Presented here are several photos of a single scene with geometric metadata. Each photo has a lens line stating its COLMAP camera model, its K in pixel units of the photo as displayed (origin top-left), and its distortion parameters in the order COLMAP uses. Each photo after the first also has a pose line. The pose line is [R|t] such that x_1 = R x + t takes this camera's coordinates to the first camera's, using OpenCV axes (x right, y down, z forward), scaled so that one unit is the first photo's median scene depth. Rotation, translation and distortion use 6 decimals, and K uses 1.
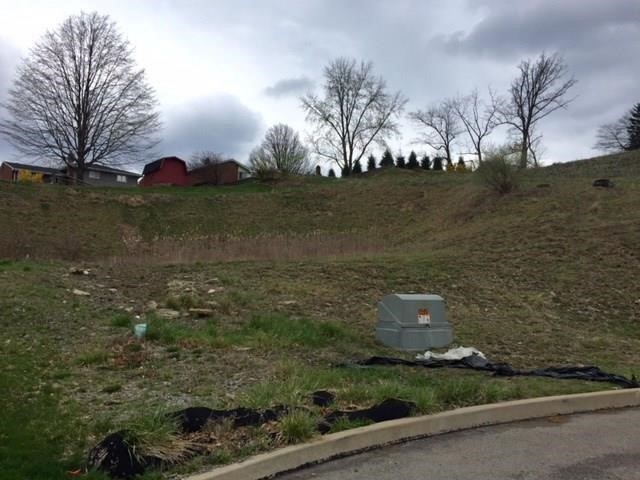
lens RADIAL K [[550.5, 0, 322.7], [0, 550.5, 242.4], [0, 0, 1]] dist [0.094170, -0.130737]
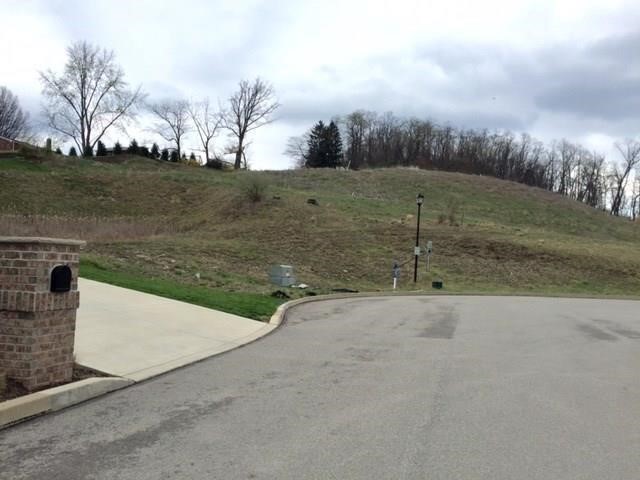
lens RADIAL K [[550.5, 0, 322.7], [0, 550.5, 242.4], [0, 0, 1]] dist [0.094170, -0.130737]
pose [[0.847440, 0.048973, 0.528627, -0.124546], [-0.072241, 0.997112, 0.023435, -0.010196], [-0.525953, -0.058048, 0.848530, -0.152936]]
